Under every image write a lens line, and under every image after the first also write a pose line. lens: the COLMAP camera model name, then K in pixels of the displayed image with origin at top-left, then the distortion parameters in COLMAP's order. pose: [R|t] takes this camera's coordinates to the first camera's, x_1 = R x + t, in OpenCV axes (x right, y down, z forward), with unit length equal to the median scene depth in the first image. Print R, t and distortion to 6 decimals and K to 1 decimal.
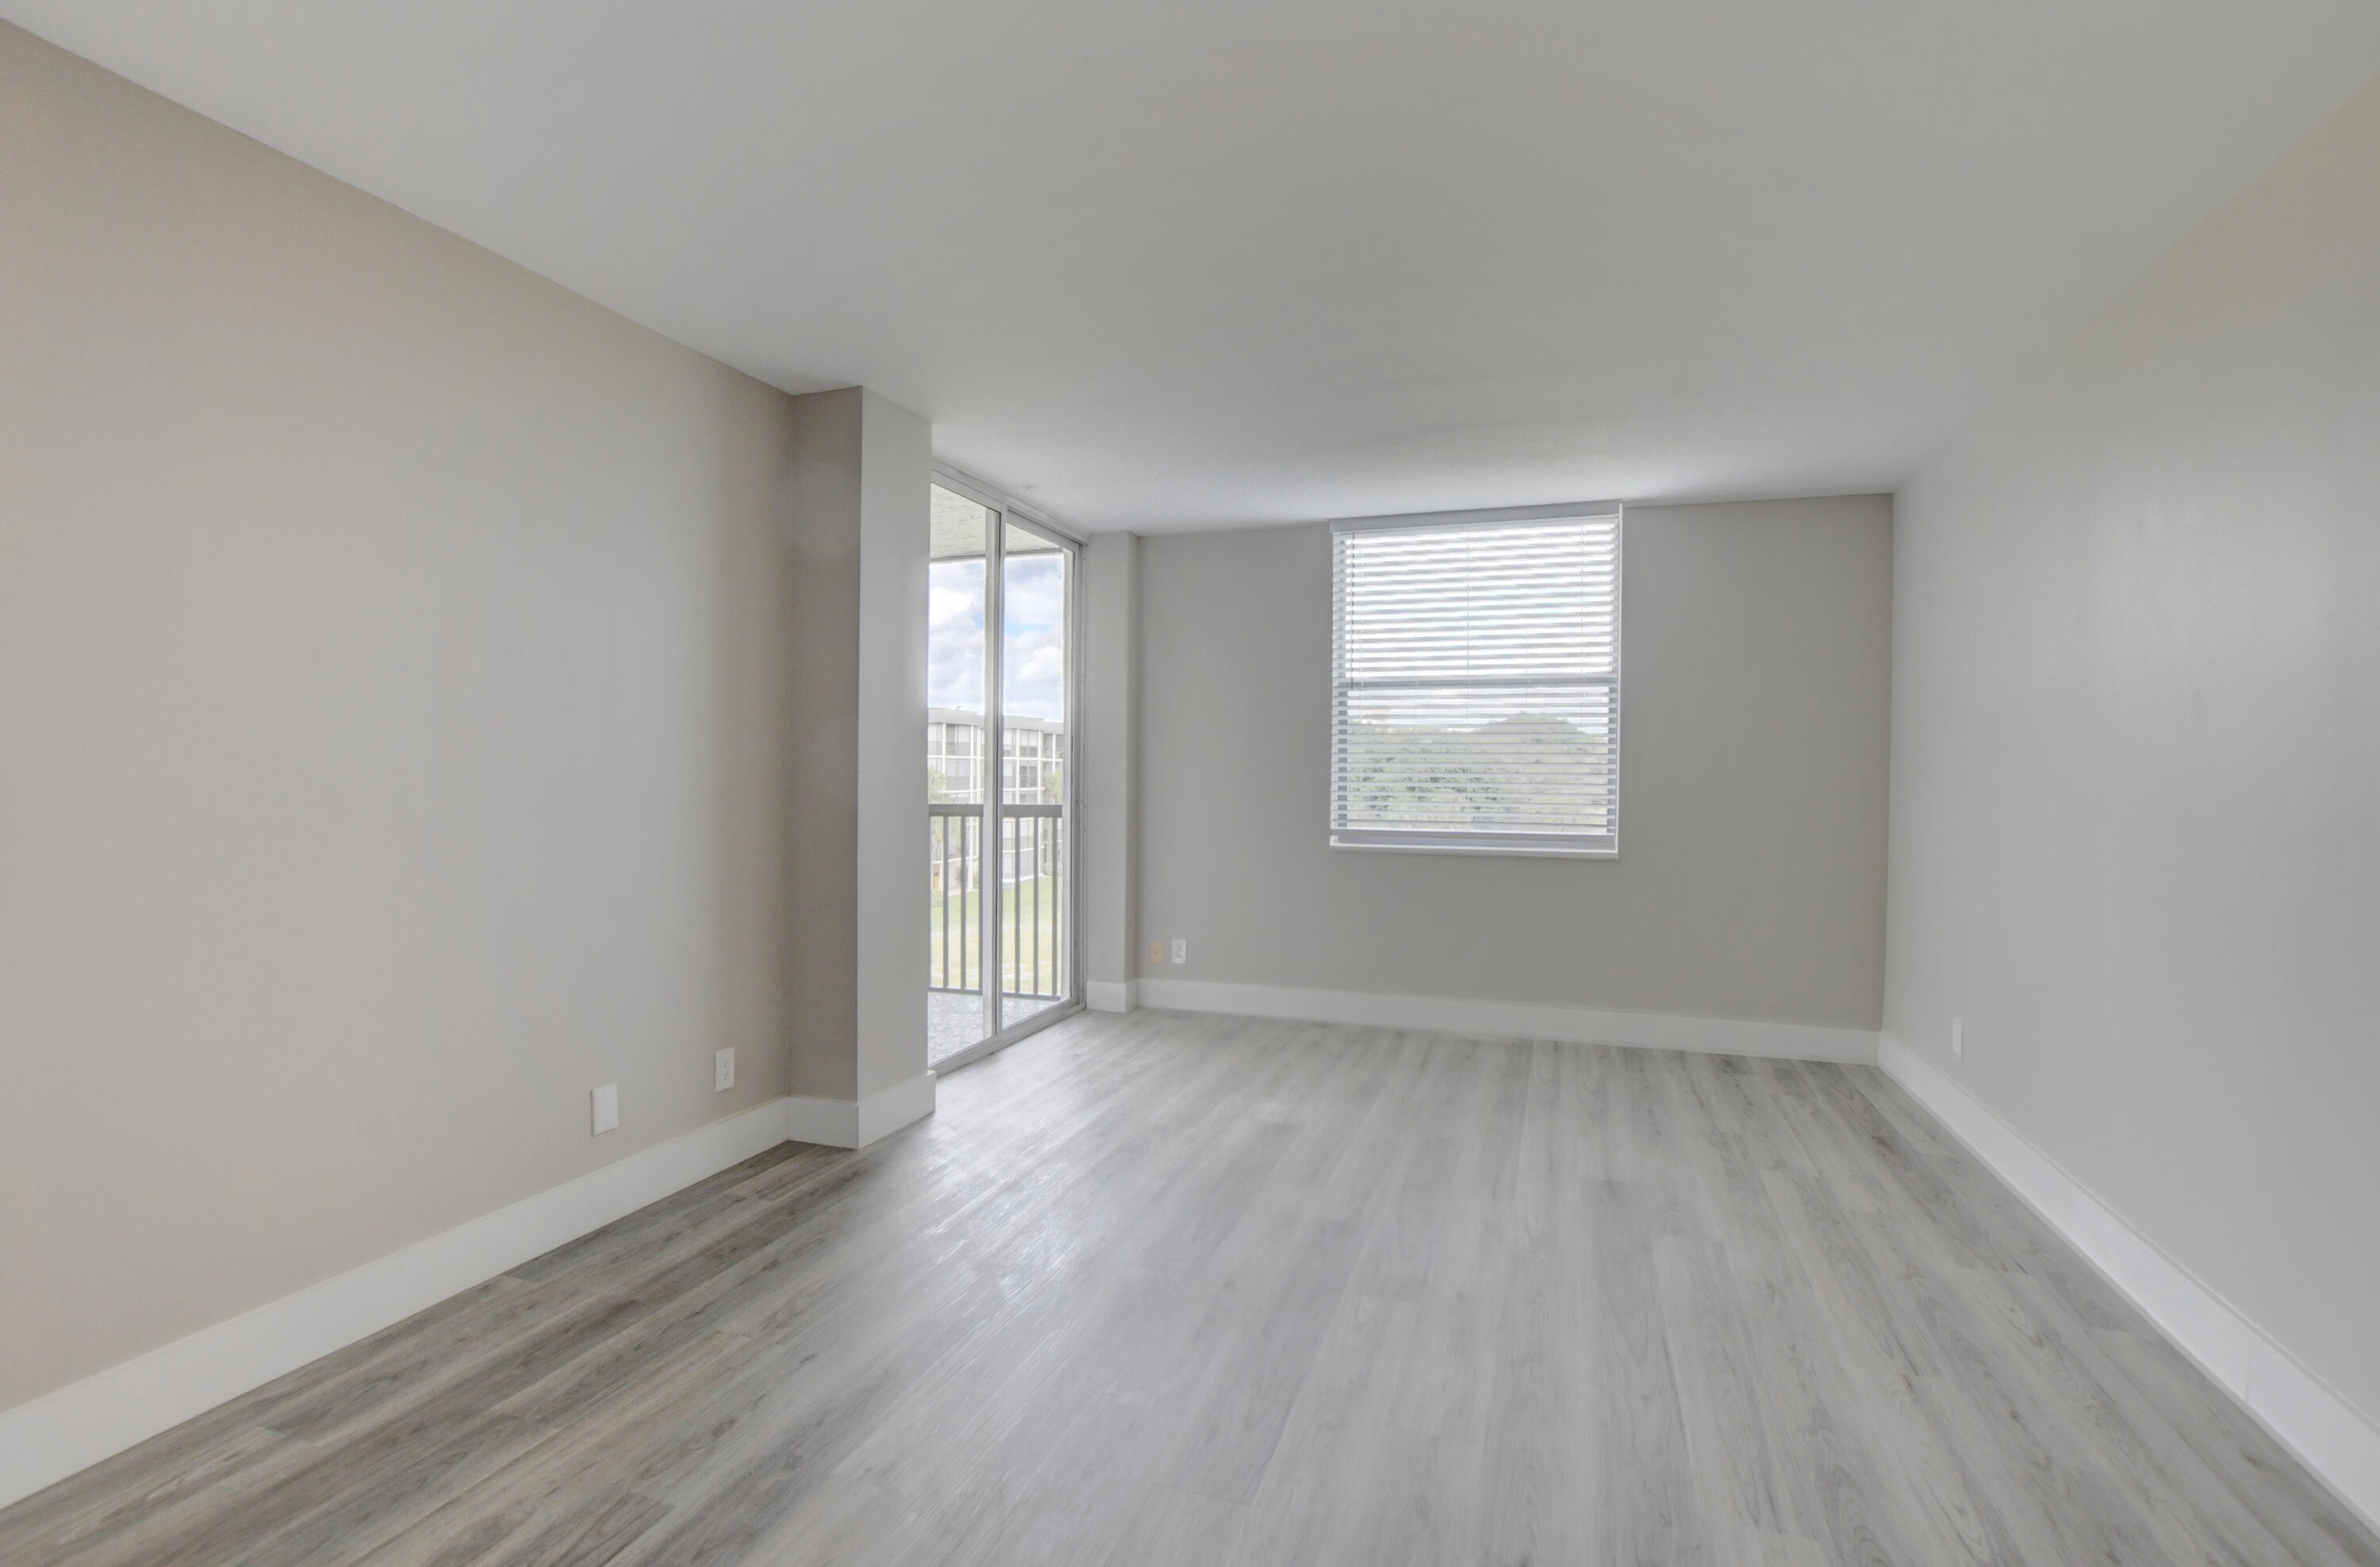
lens RADIAL K [[1115.7, 0, 1192.5], [0, 1115.7, 758.6], [0, 0, 1]] dist [-0.034715, 0.001258]
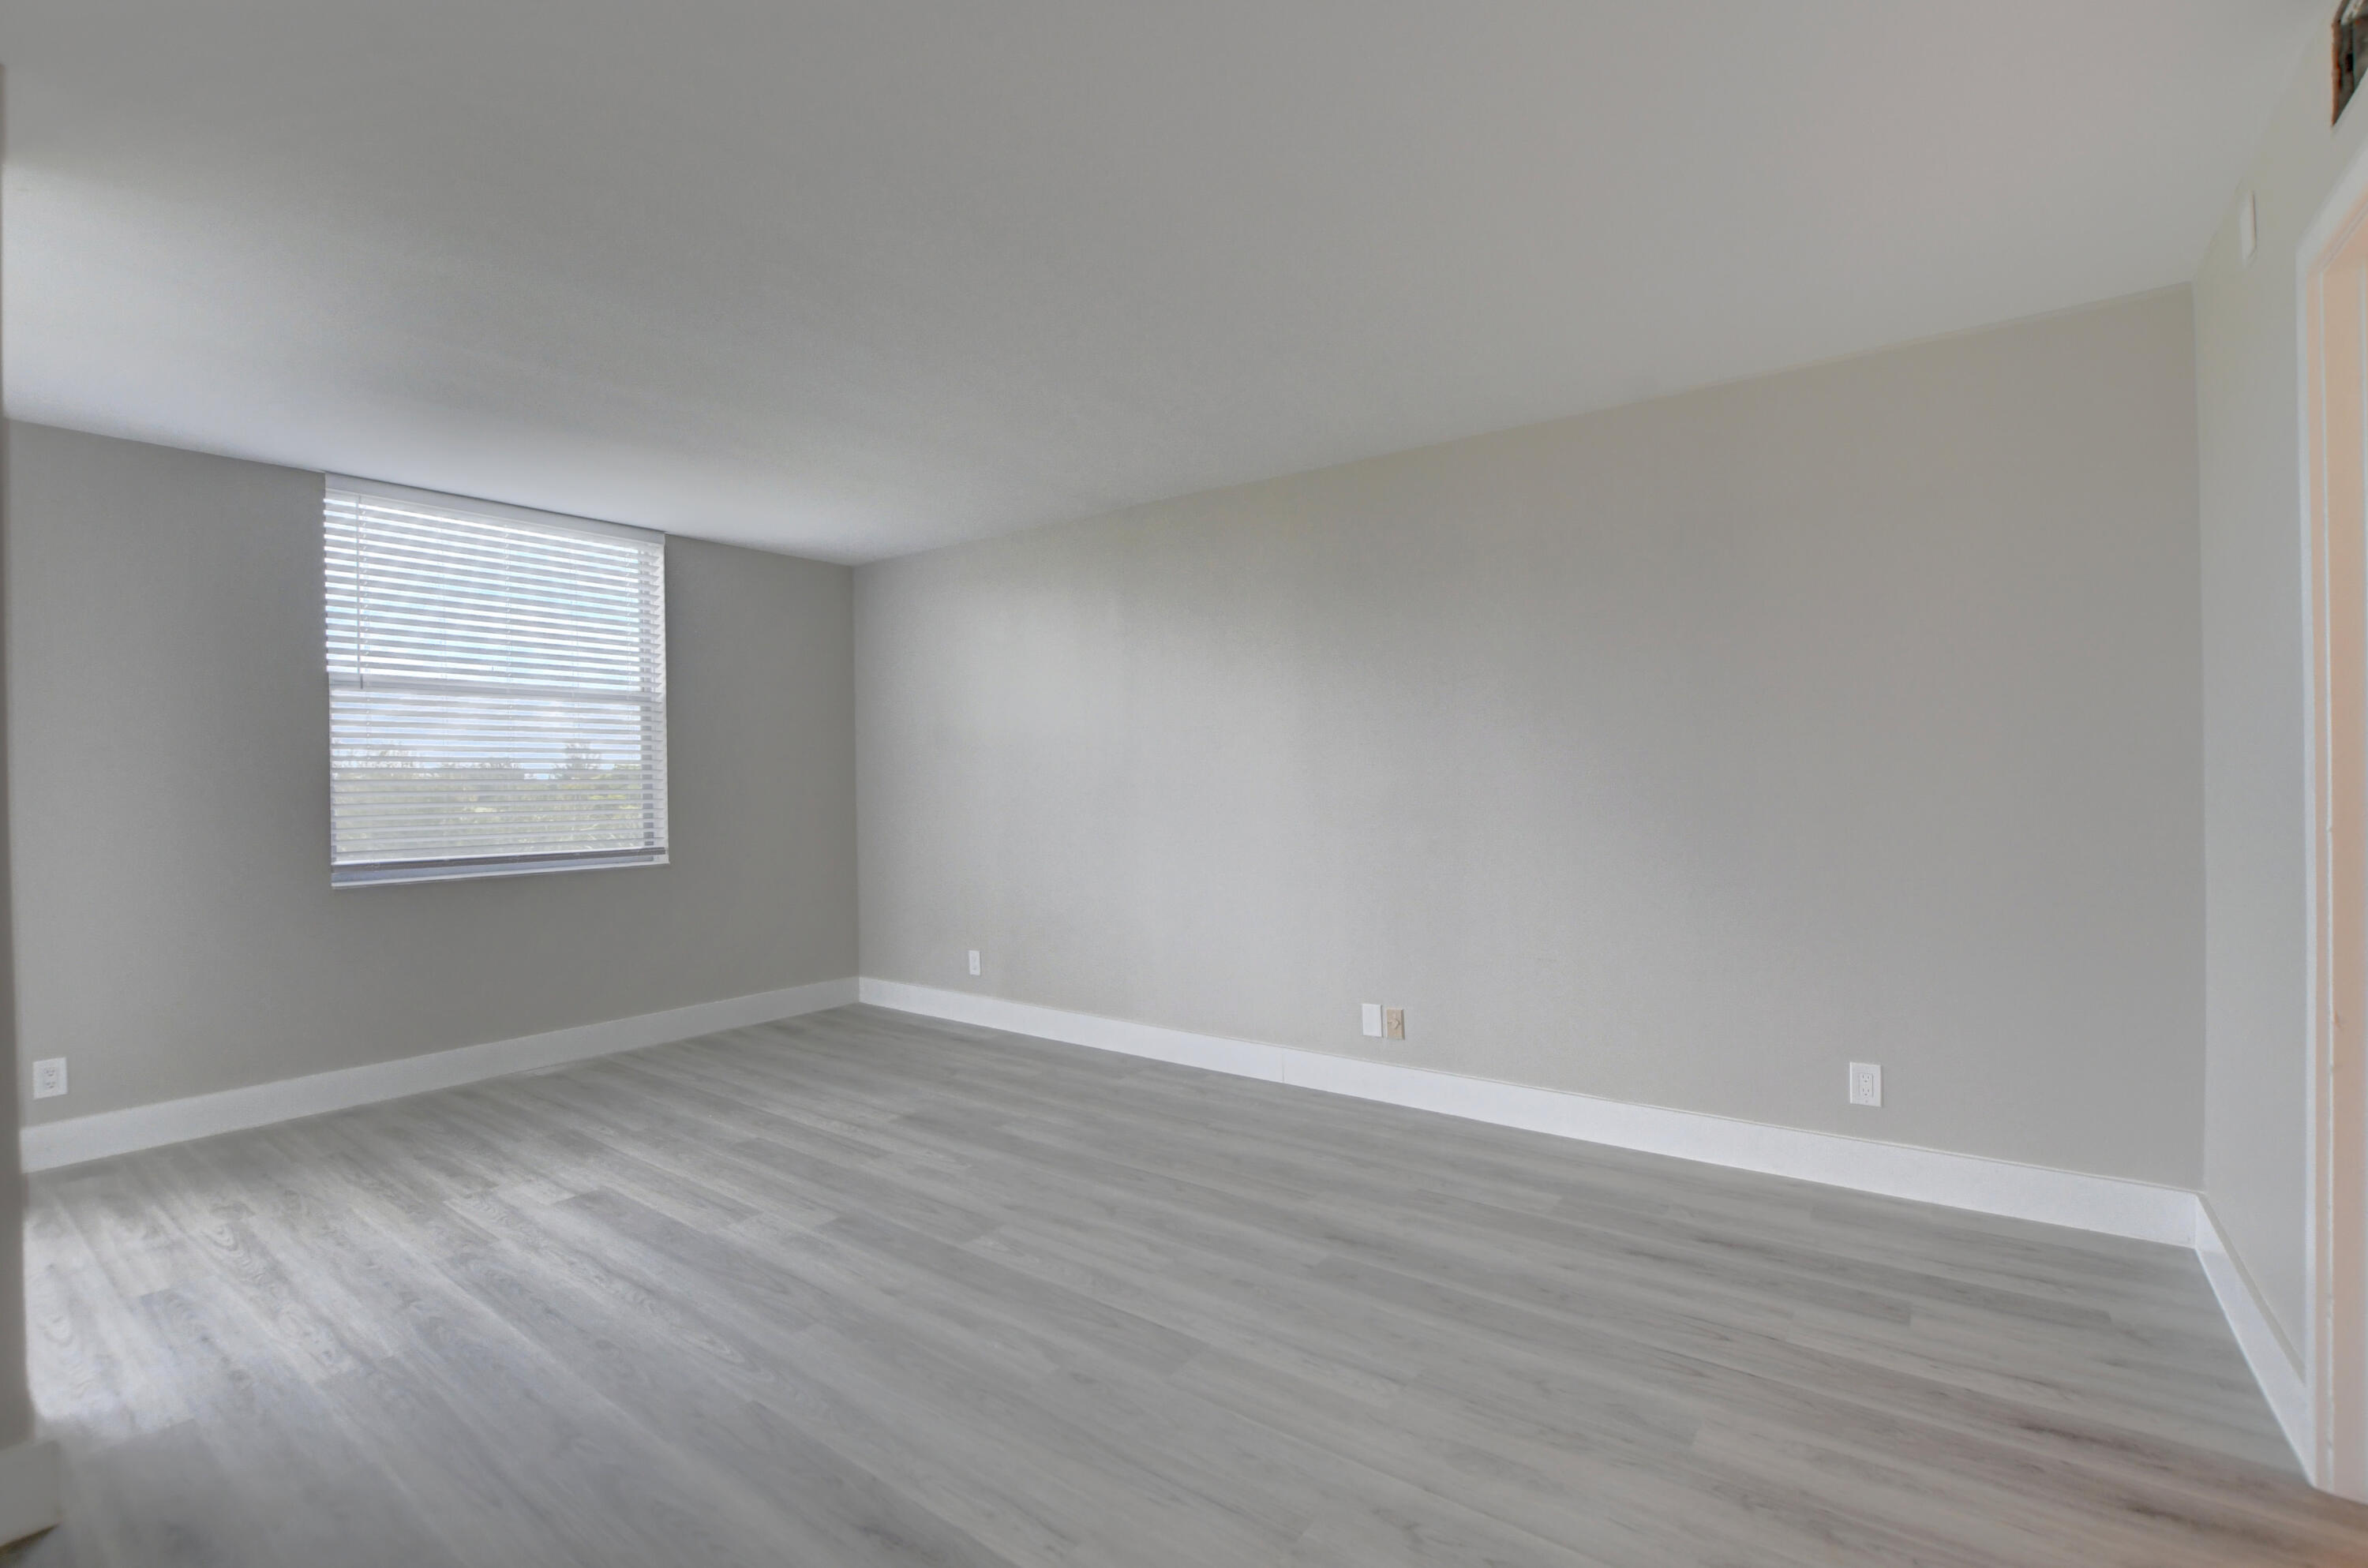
lens RADIAL K [[1006.1, 0, 1184.0], [0, 1006.1, 784.0], [0, 0, 1]] dist [-0.024671, 0.000237]
pose [[0.300421, -0.012595, 0.953724, -0.448788], [-0.000817, 0.999909, 0.013463, -0.004560], [-0.953806, -0.004824, 0.300383, 0.276086]]
